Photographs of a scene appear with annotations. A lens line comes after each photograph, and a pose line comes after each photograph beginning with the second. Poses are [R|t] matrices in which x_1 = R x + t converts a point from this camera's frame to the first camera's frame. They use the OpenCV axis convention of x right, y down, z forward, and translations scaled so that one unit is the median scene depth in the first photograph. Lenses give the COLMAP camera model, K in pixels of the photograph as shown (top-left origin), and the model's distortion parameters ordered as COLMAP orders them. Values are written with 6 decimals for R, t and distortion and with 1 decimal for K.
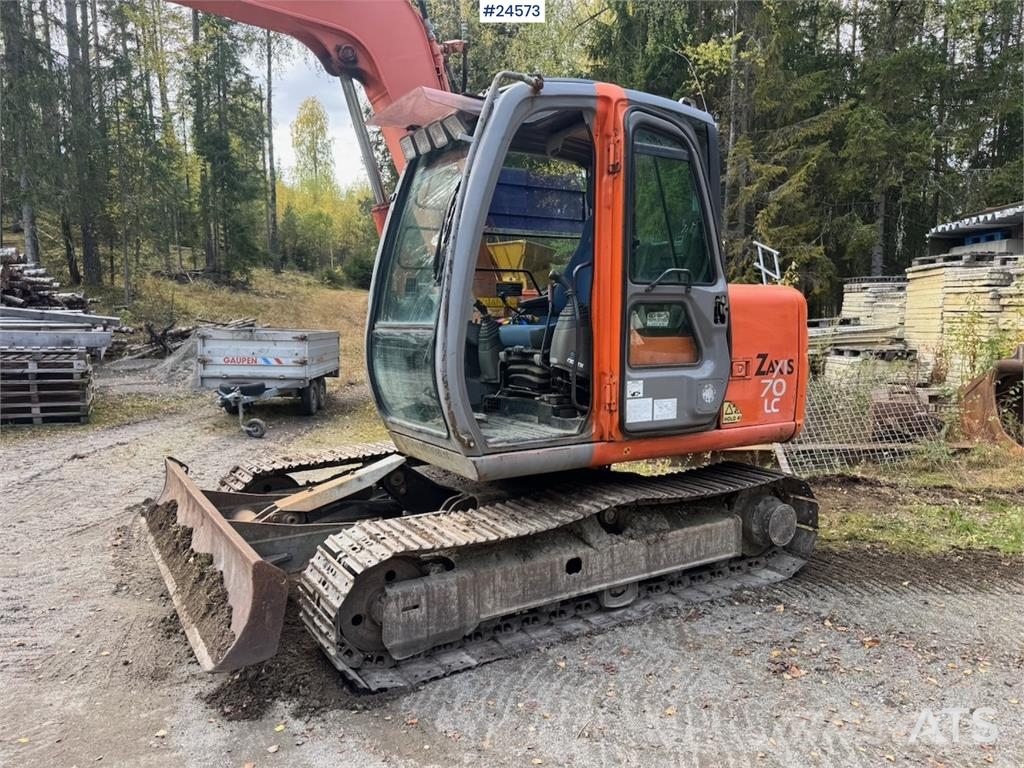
lens RADIAL K [[709.2, 0, 505.4], [0, 709.2, 386.9], [0, 0, 1]] dist [0.130801, -0.177990]
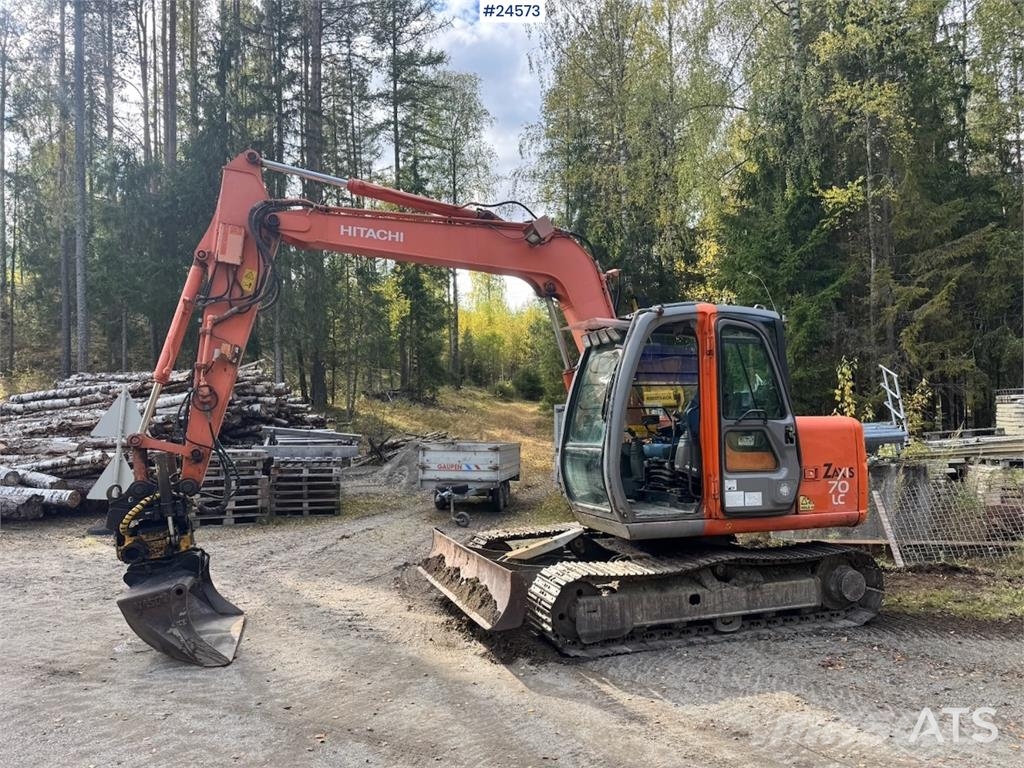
lens RADIAL K [[712.3, 0, 510.4], [0, 712.3, 387.6], [0, 0, 1]] dist [0.116161, -0.185198]
pose [[0.976162, -0.022319, -0.215893, 0.046482], [-0.009924, 0.989068, -0.147122, 0.024615], [0.216816, 0.145758, 0.965270, -0.588826]]
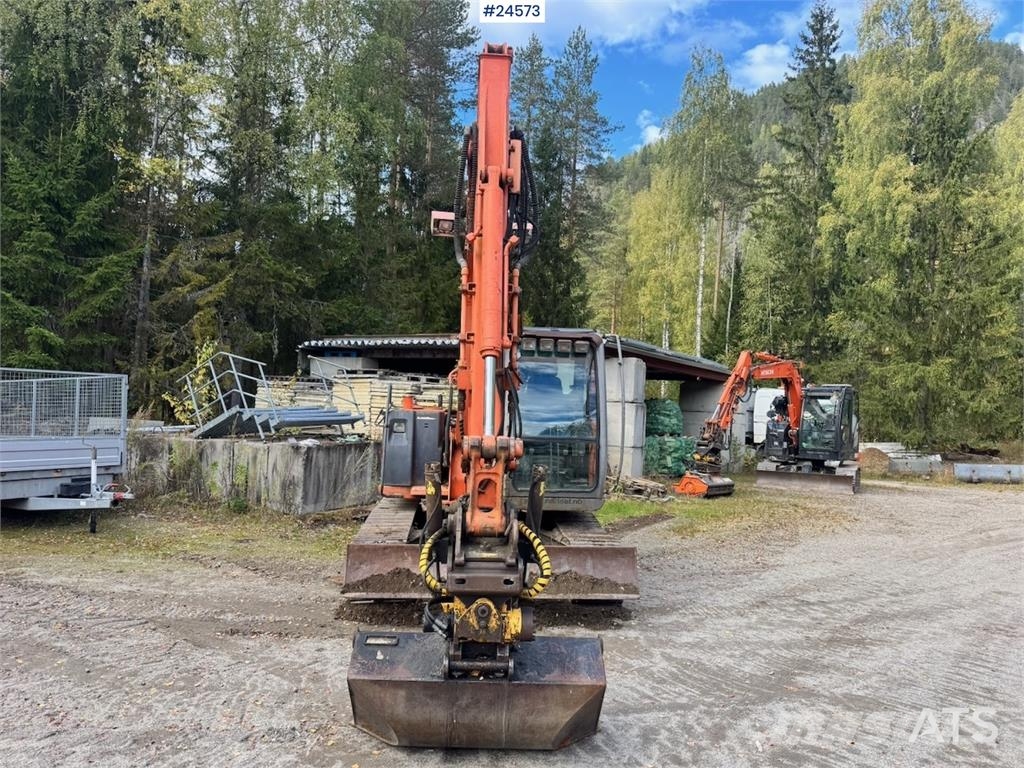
lens RADIAL K [[719.1, 0, 509.6], [0, 719.1, 383.9], [0, 0, 1]] dist [0.083261, -0.113386]
pose [[0.453484, 0.040965, 0.890323, -1.679587], [0.050478, 0.996159, -0.071545, -0.085268], [-0.889834, 0.077386, 0.449674, 0.179349]]
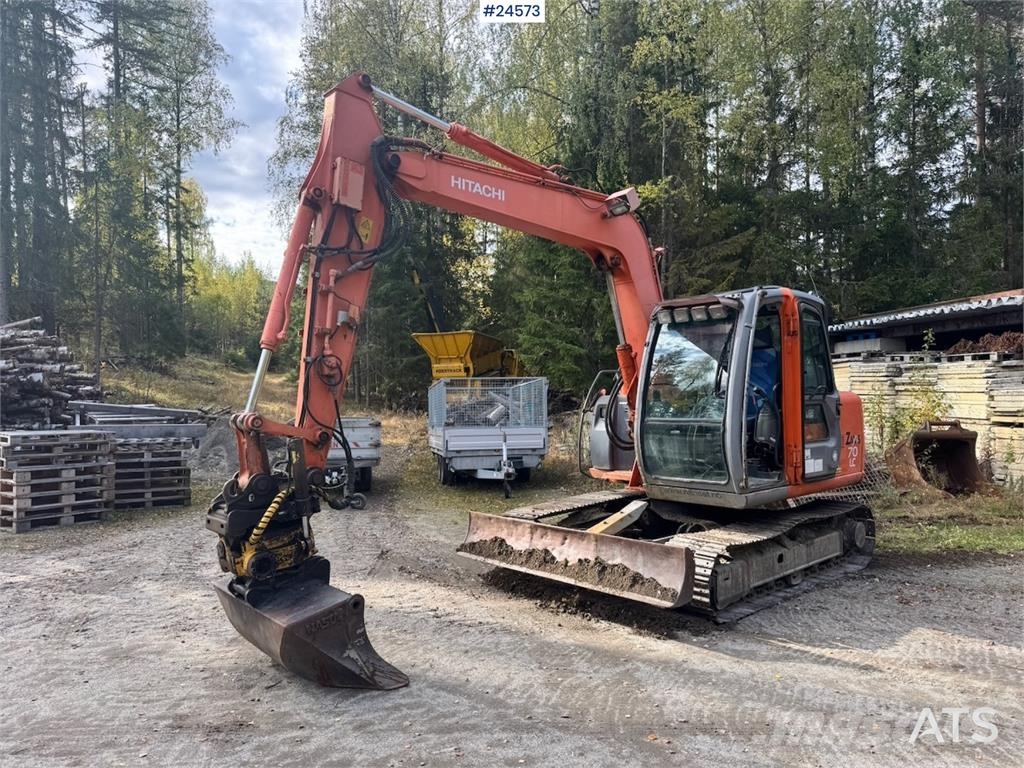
lens RADIAL K [[712.3, 0, 510.4], [0, 712.3, 387.6], [0, 0, 1]] dist [0.116161, -0.185198]
pose [[0.981785, -0.012450, 0.189585, -0.748638], [0.032330, 0.994245, -0.102133, -0.001082], [-0.187222, 0.106402, 0.976538, -0.534310]]
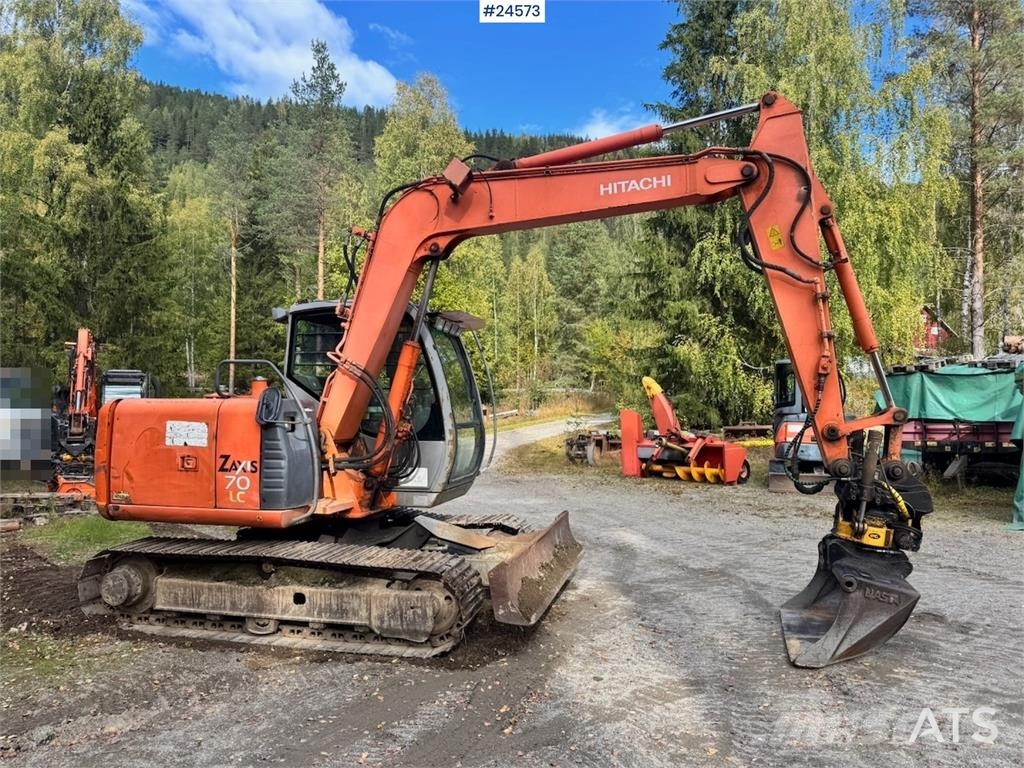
lens RADIAL K [[719.1, 0, 509.6], [0, 719.1, 383.9], [0, 0, 1]] dist [0.083261, -0.113386]
pose [[-0.700028, 0.025204, 0.713671, -1.361158], [0.066598, 0.997326, 0.030102, -0.207843], [-0.711003, 0.068601, -0.699834, 1.922853]]
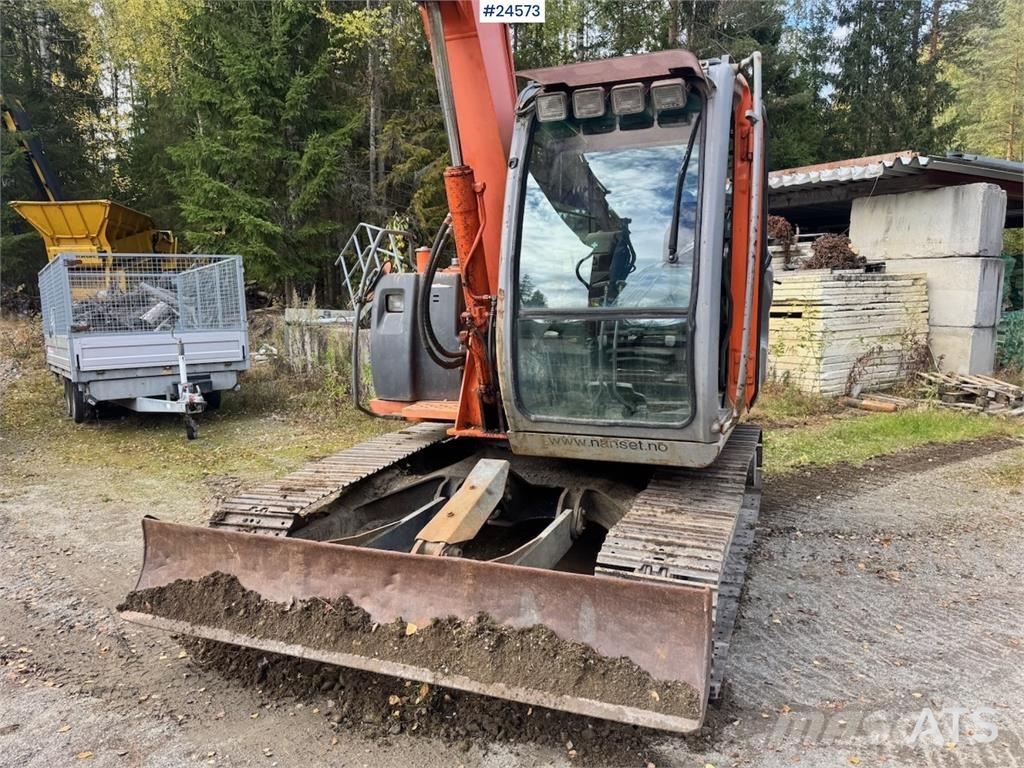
lens RADIAL K [[722.9, 0, 515.5], [0, 722.9, 388.2], [0, 0, 1]] dist [0.035822, -0.039698]
pose [[0.801097, -0.093824, 0.591136, -0.658167], [0.072047, 0.995572, 0.060378, -0.043630], [-0.594183, -0.005779, 0.804309, 0.282926]]
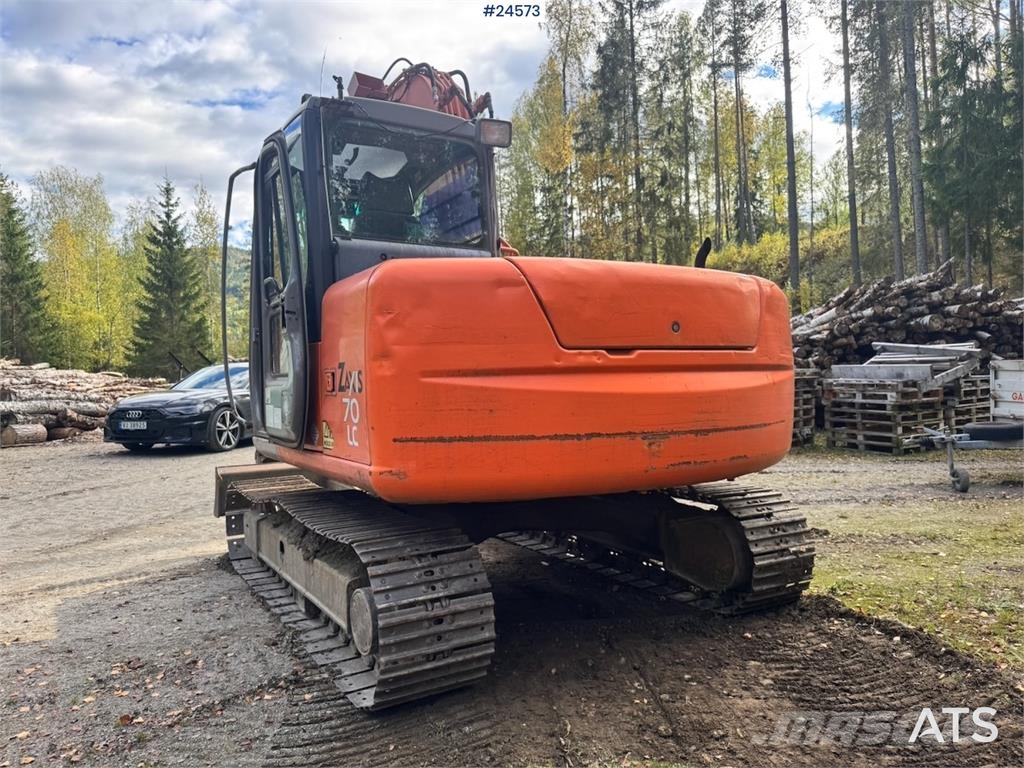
lens RADIAL K [[718.5, 0, 512.0], [0, 718.5, 384.0], [0, 0, 1]] dist [0.069949, -0.092913]
pose [[-0.009950, 0.006594, -0.999929, 1.091922], [-0.072863, 0.997315, 0.007302, -0.041934], [0.997292, 0.072930, -0.009443, 1.177992]]
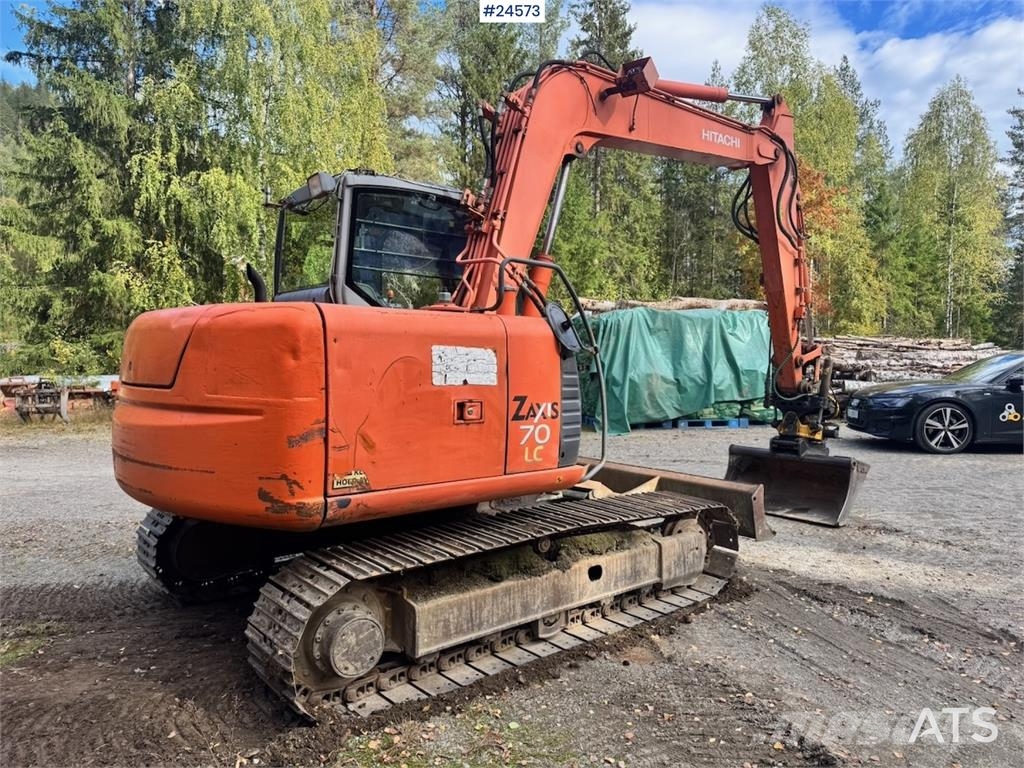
lens RADIAL K [[708.4, 0, 515.9], [0, 708.4, 379.2], [0, 0, 1]] dist [0.118622, -0.128882]
pose [[-0.986894, -0.002021, -0.161358, 0.072166], [-0.022164, 0.992143, 0.123132, -0.203349], [0.159841, 0.125095, -0.979184, 2.231430]]
